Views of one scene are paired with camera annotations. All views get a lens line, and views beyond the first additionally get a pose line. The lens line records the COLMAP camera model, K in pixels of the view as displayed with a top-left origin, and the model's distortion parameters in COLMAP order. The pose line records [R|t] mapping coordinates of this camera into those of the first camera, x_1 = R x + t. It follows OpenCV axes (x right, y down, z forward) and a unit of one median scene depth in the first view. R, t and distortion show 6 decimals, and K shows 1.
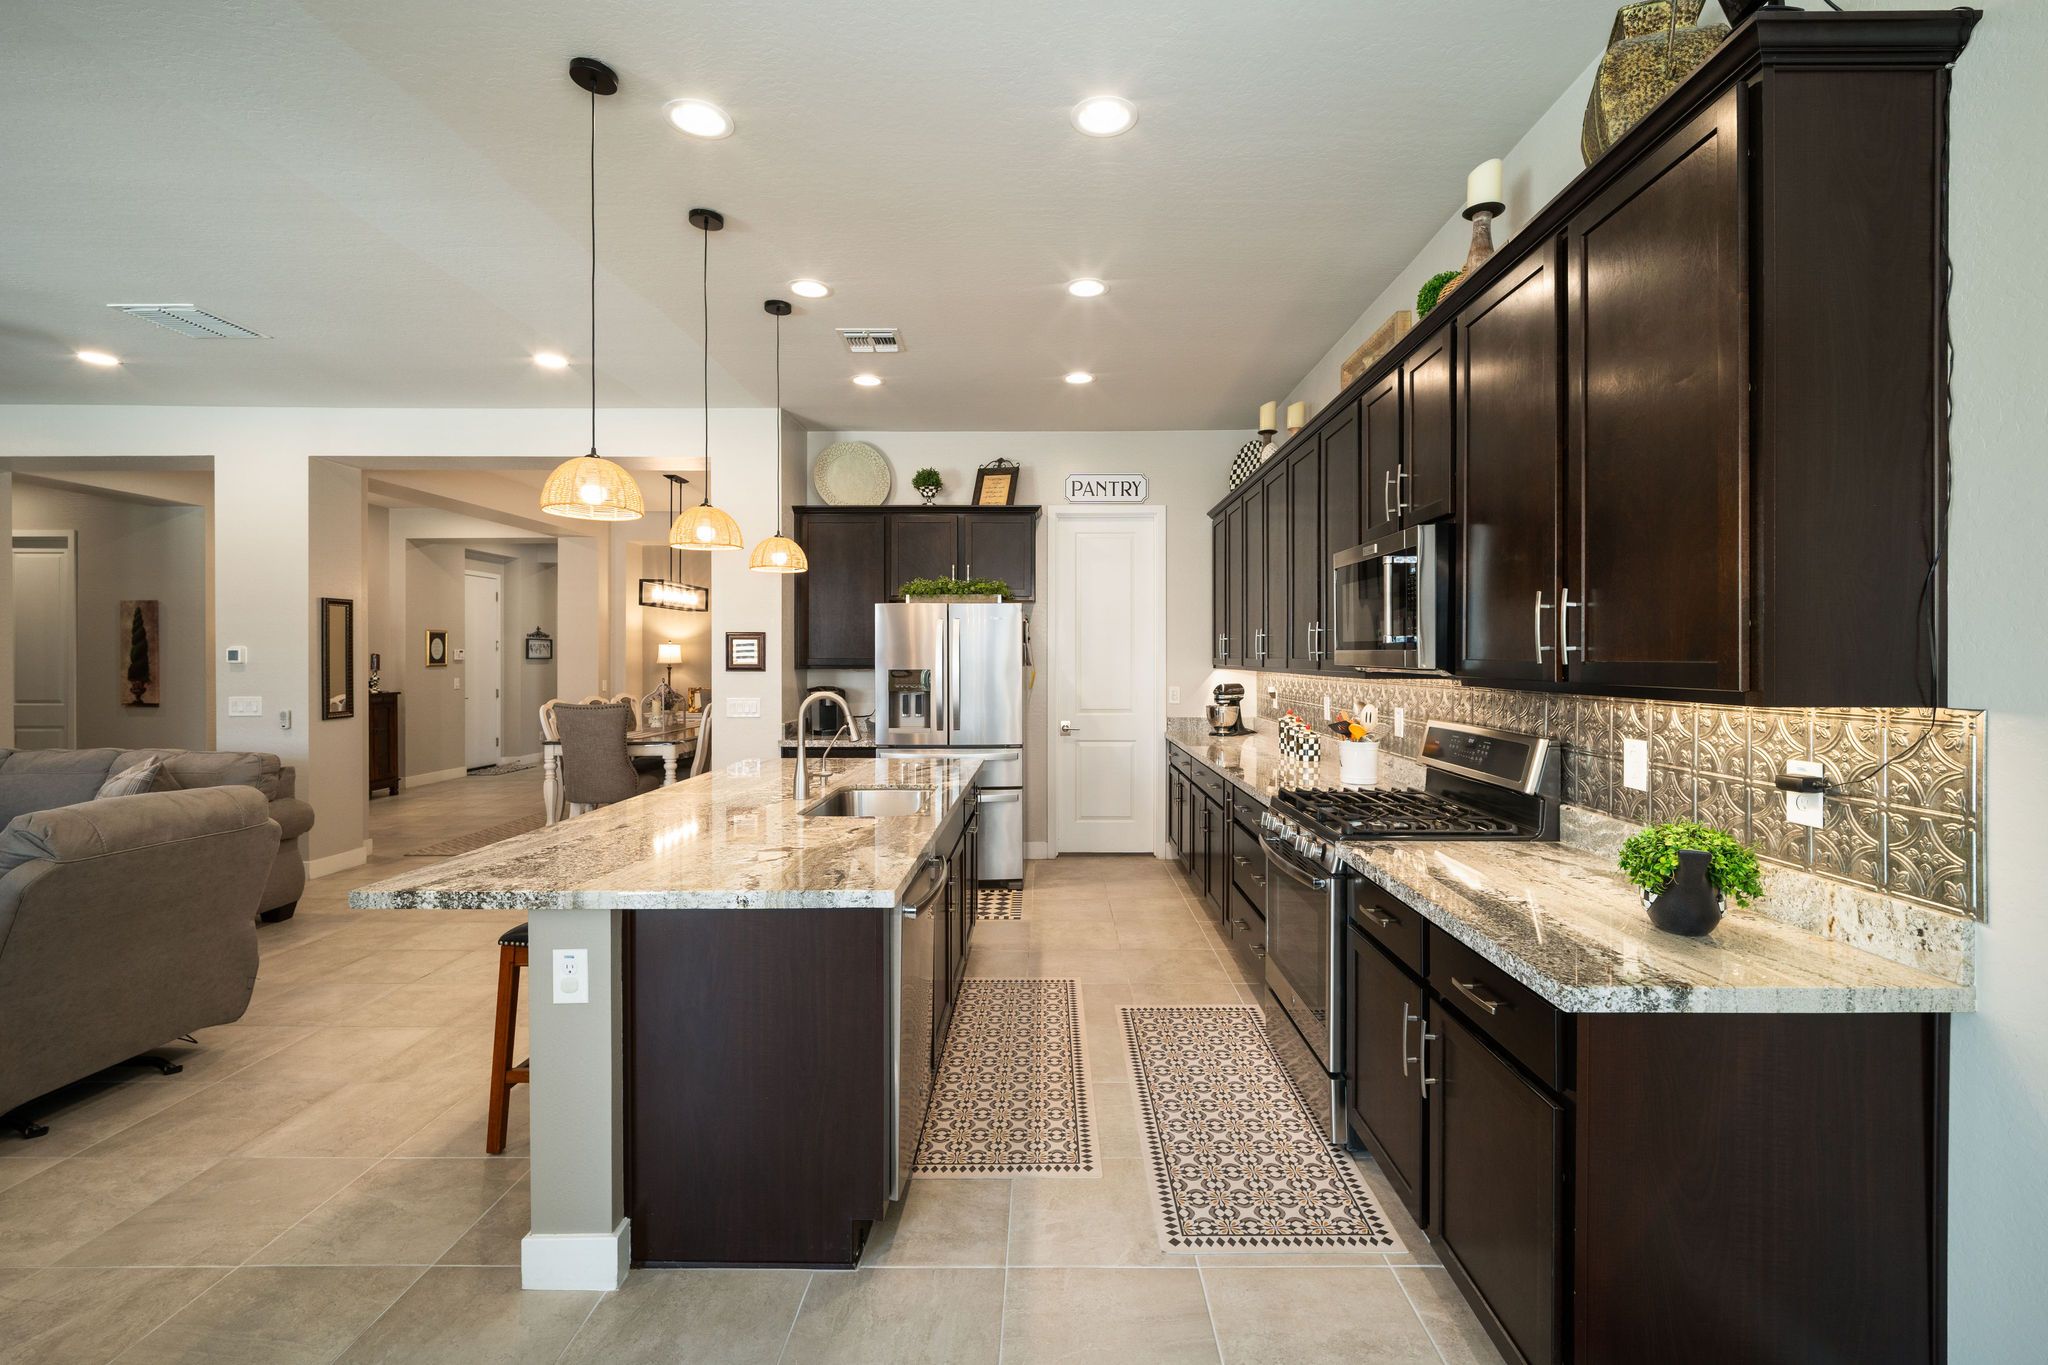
lens RADIAL K [[888.5, 0, 1052.2], [0, 888.5, 647.6], [0, 0, 1]] dist [0.002258, -0.000471]
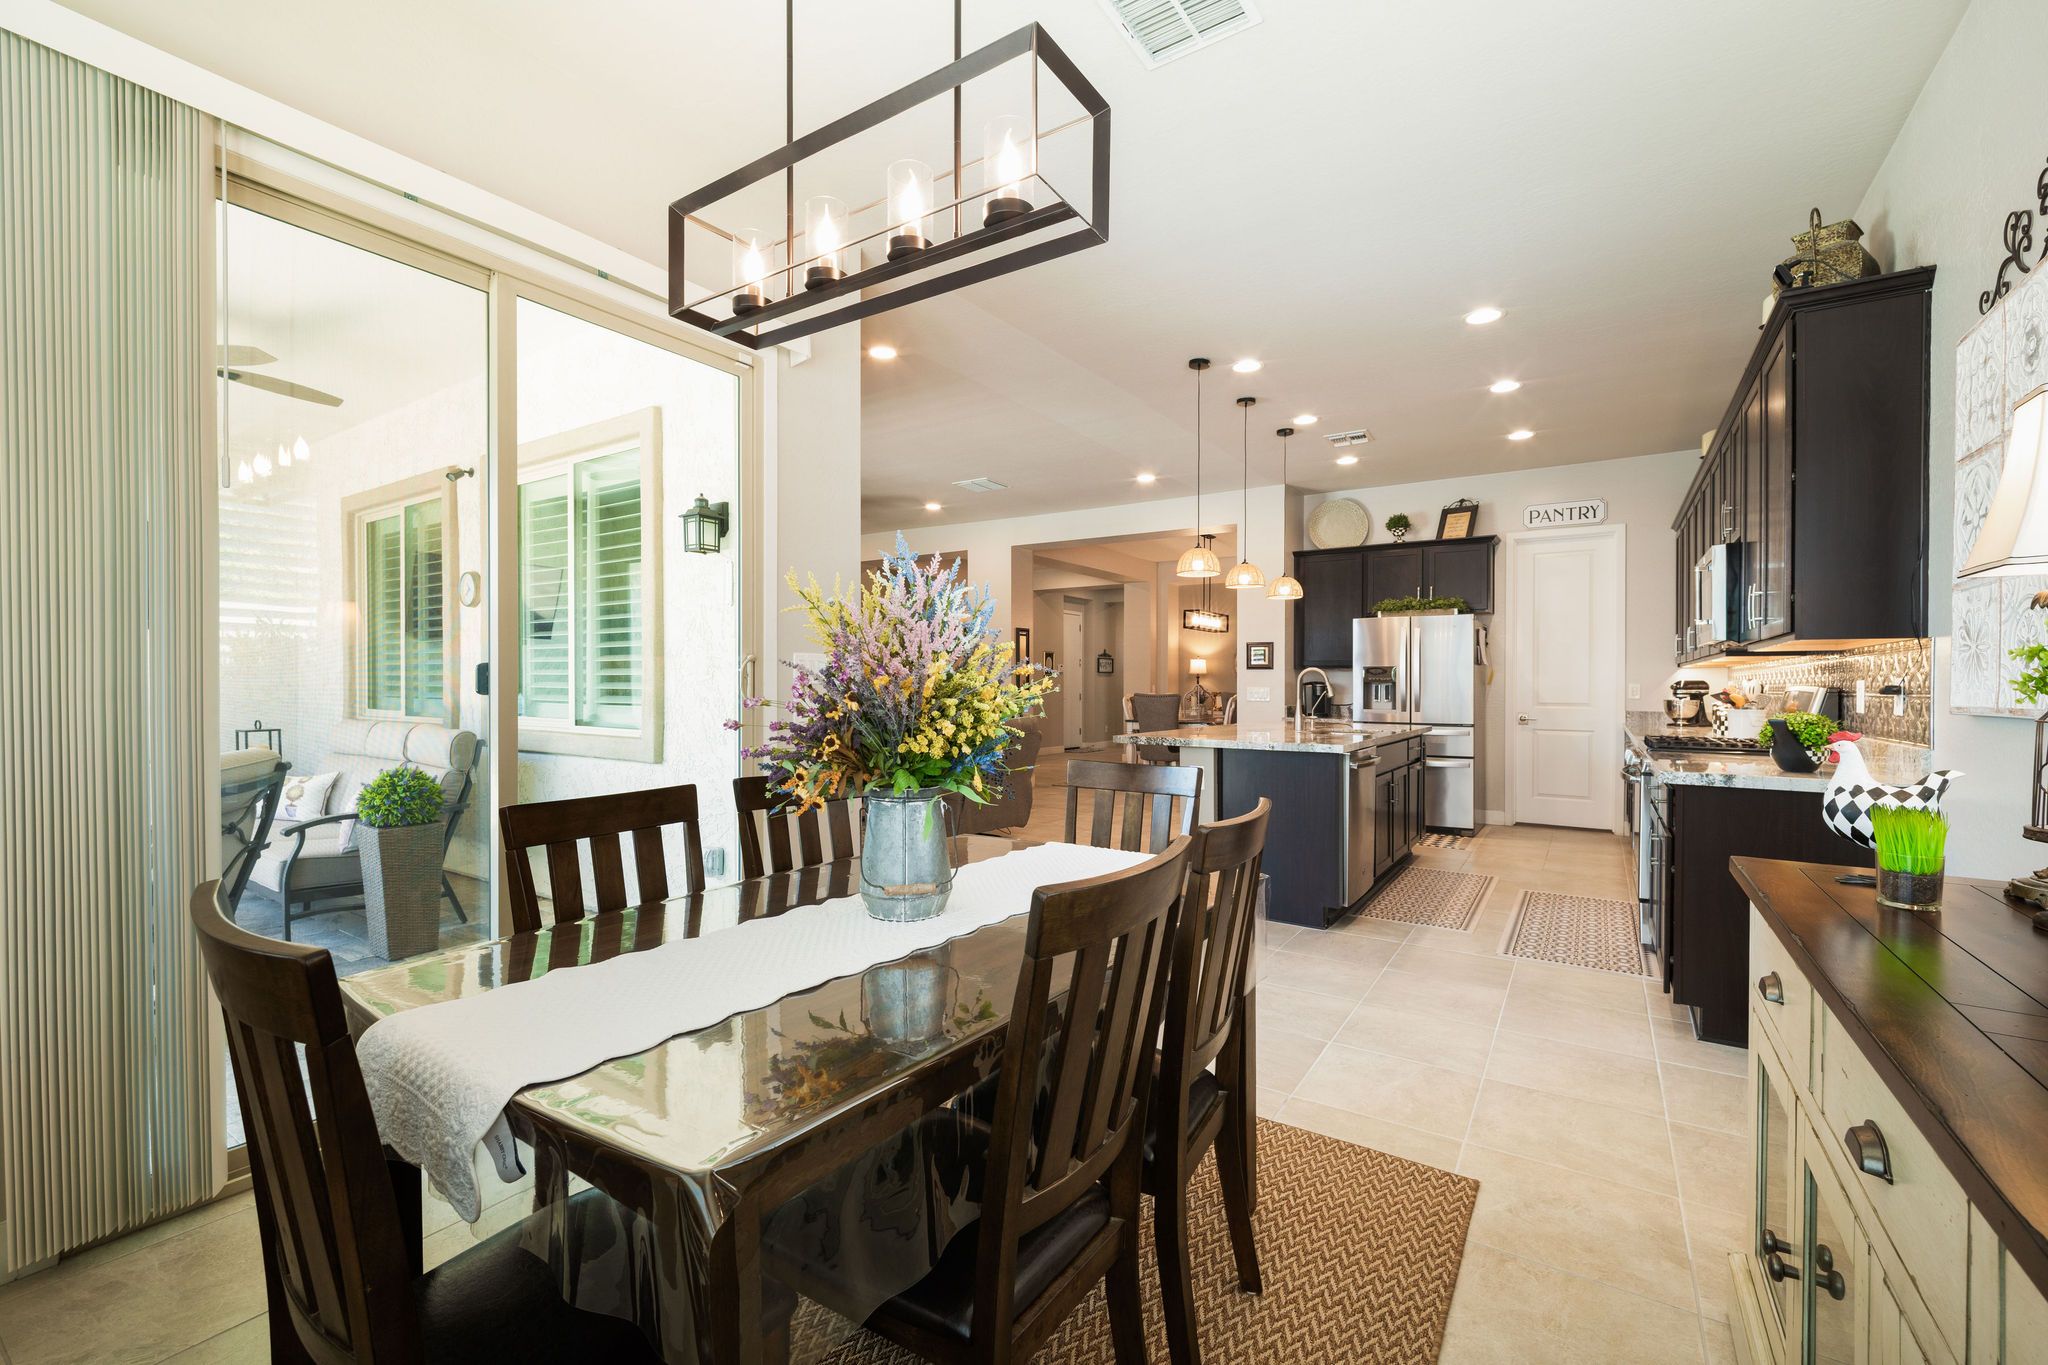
lens RADIAL K [[864.5, 0, 1009.1], [0, 864.5, 688.6], [0, 0, 1]] dist [-0.000145, -0.000550]
pose [[0.826354, 0.007317, -0.563104, 0.103704], [0.001333, 0.999887, 0.014948, 0.034012], [0.563150, -0.013103, 0.826251, -0.369701]]
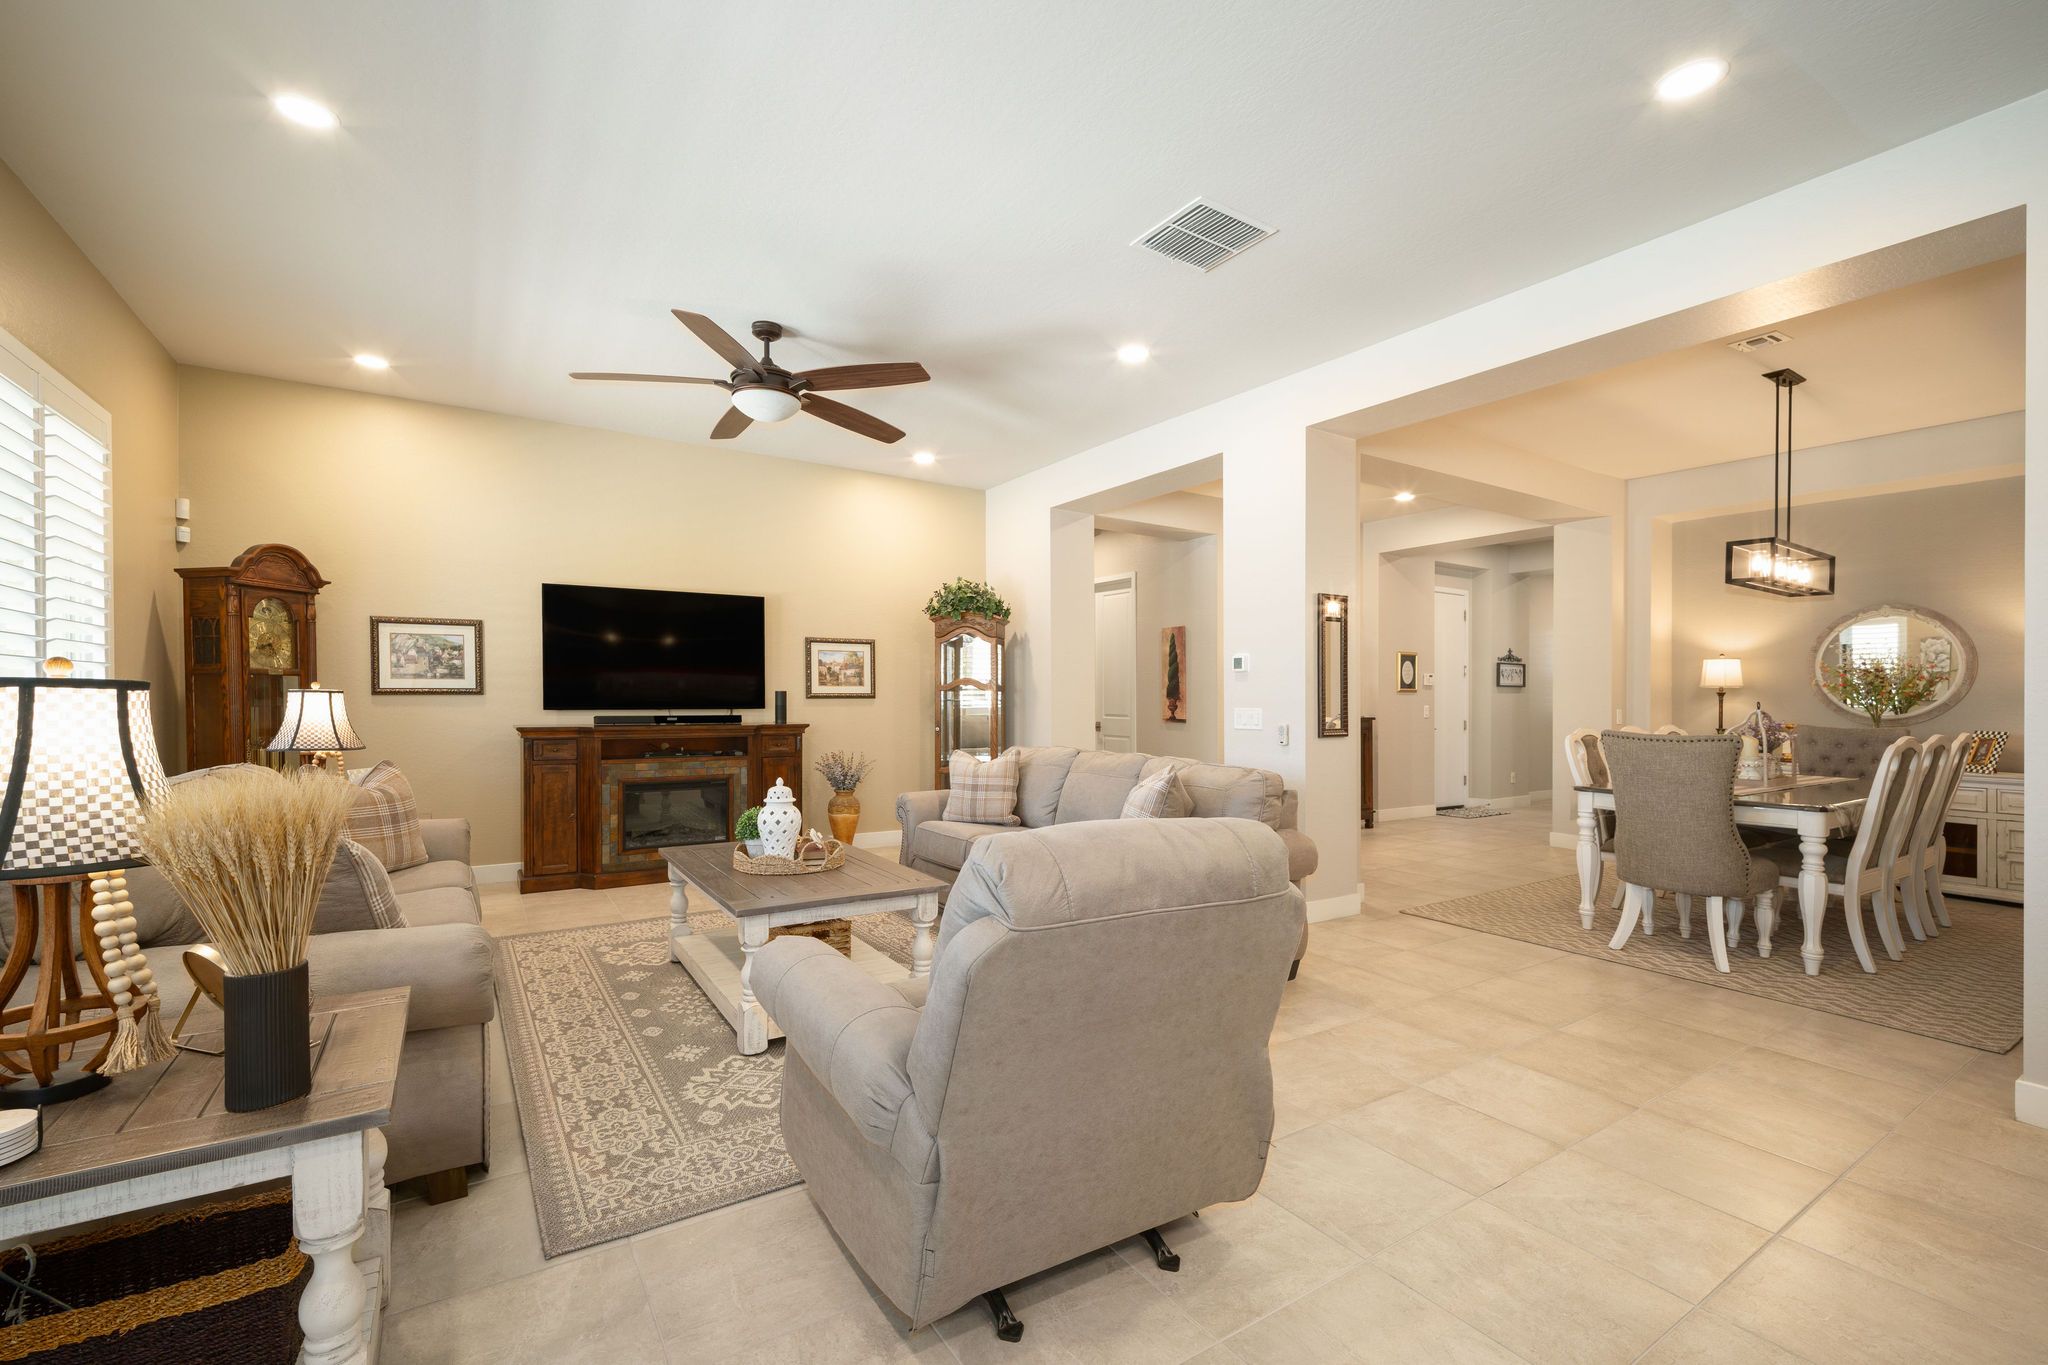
lens RADIAL K [[864.5, 0, 1009.1], [0, 864.5, 688.6], [0, 0, 1]] dist [-0.000145, -0.000550]
pose [[0.539612, -0.004770, -0.841900, -0.275664], [-0.000549, 0.999982, -0.006017, 0.038272], [0.841913, 0.003709, 0.539600, 0.296899]]
